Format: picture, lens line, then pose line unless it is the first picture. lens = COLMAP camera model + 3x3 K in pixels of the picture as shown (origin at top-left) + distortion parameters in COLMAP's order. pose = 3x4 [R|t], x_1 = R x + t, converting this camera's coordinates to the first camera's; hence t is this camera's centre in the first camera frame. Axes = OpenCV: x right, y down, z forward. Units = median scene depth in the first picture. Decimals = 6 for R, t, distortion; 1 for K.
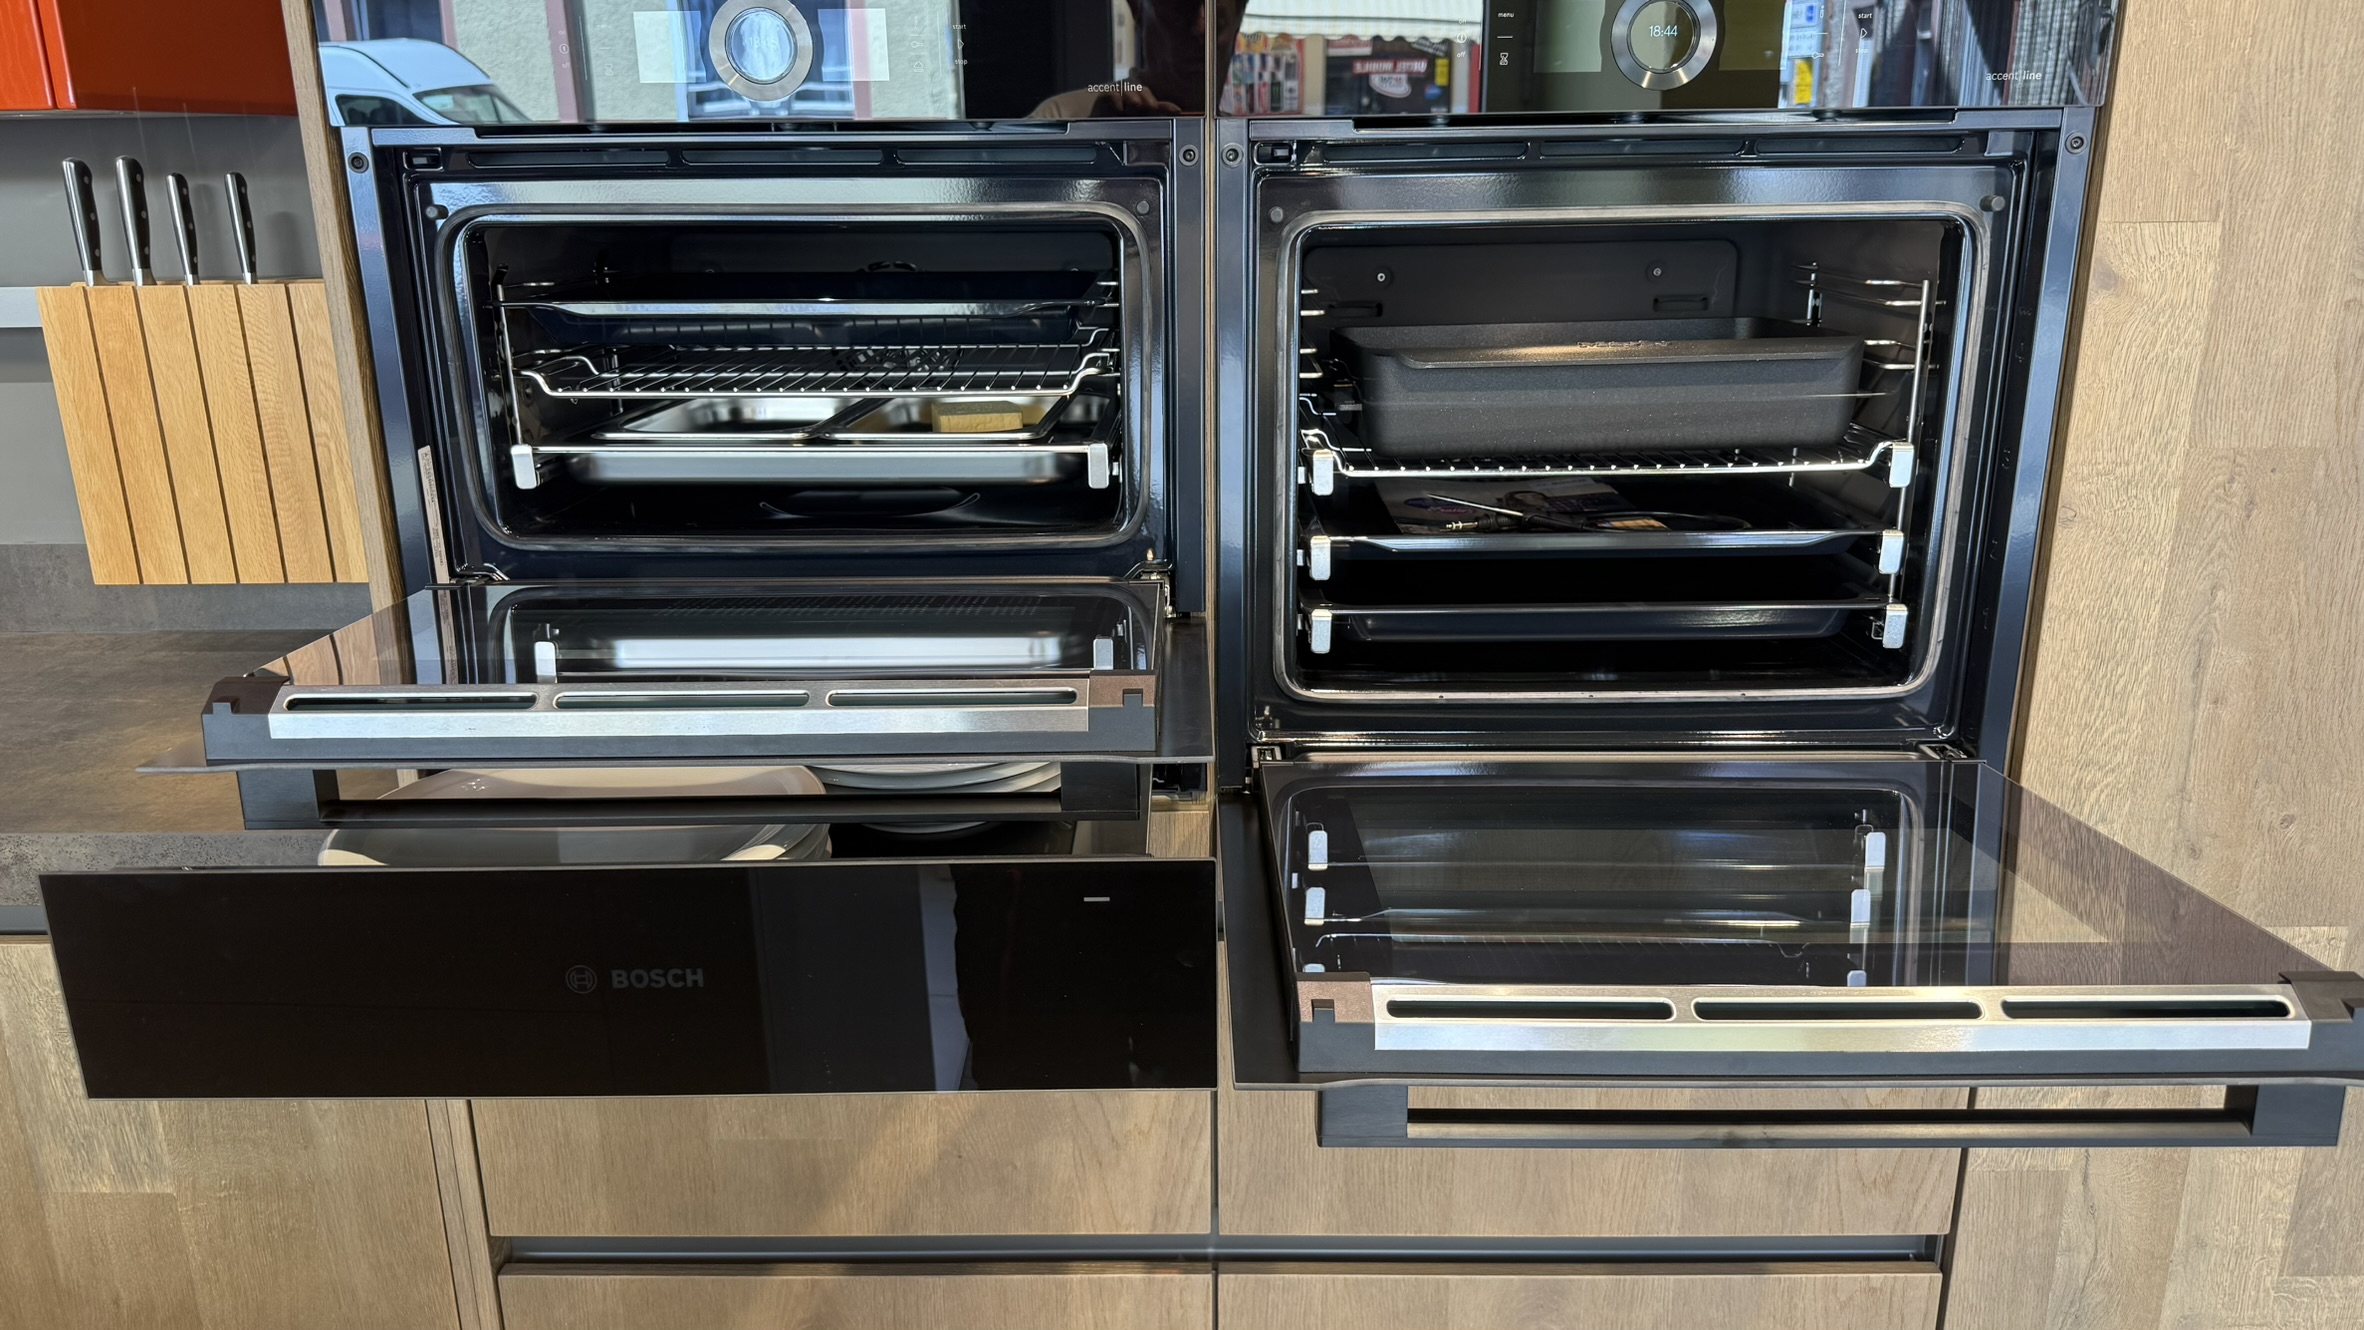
lens RADIAL K [[1680.6, 0, 1209.3], [0, 1680.6, 657.6], [0, 0, 1]] dist [0.066818, -0.094069]
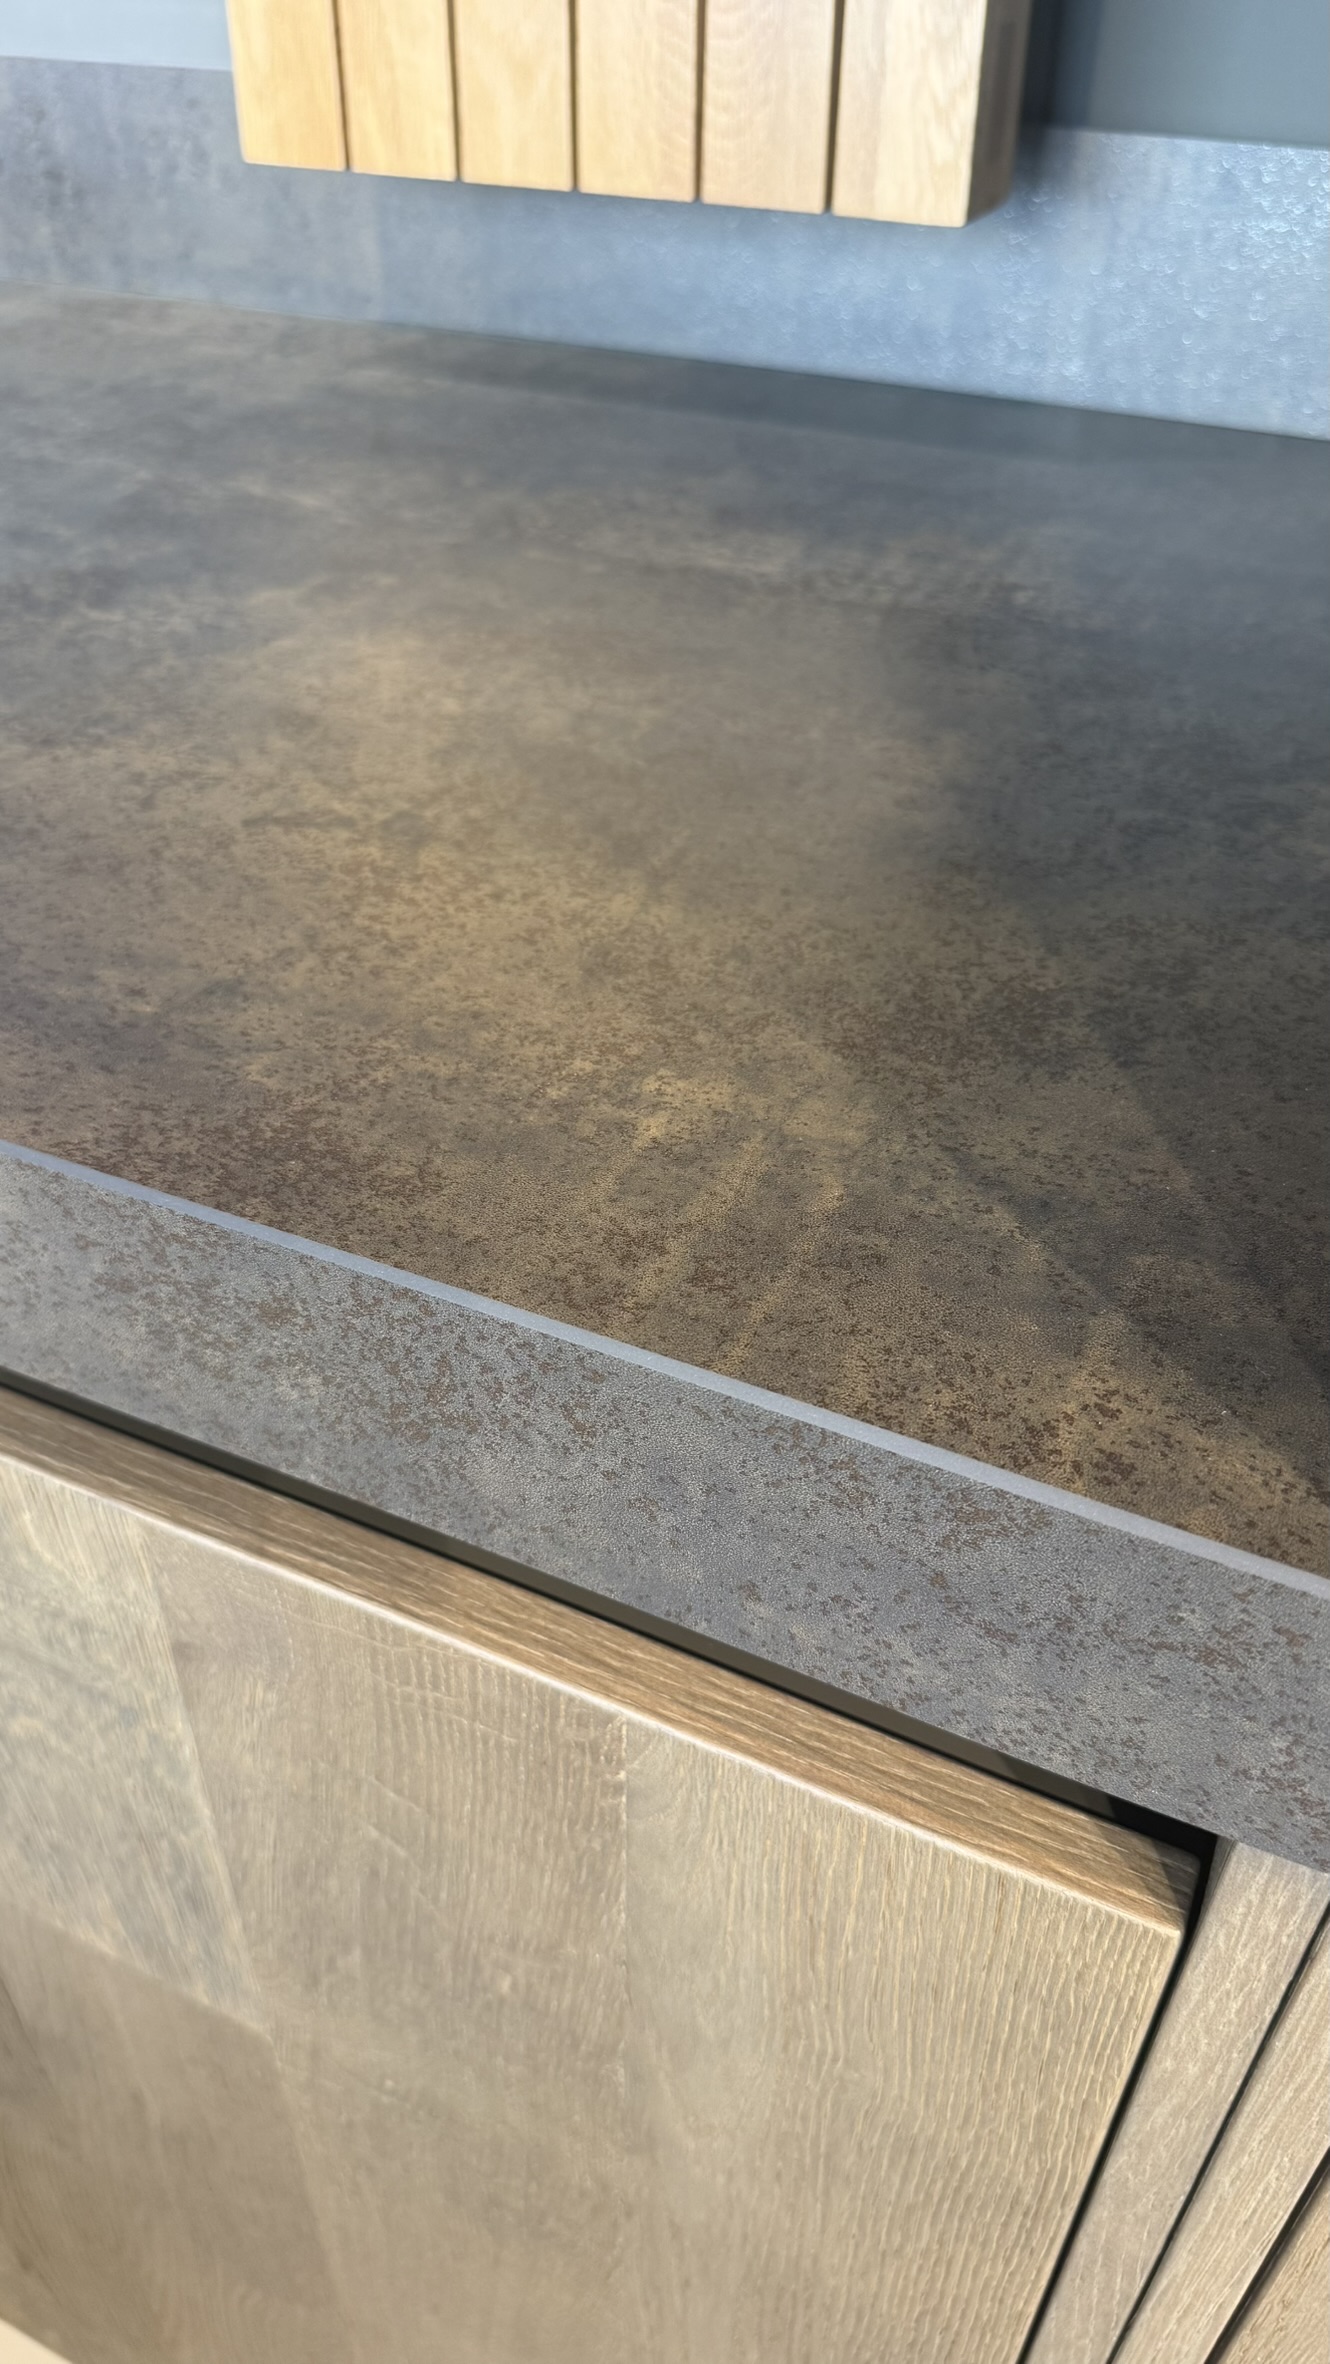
lens RADIAL K [[1680.6, 0, 665.0], [0, 1680.6, 1182.0], [0, 0, 1]] dist [0.066818, -0.094069]
pose [[0.904497, 0.274215, -0.326636, -0.450713], [-0.136272, 0.911566, 0.387915, 0.008075], [0.404122, -0.306356, 0.861877, 0.755180]]
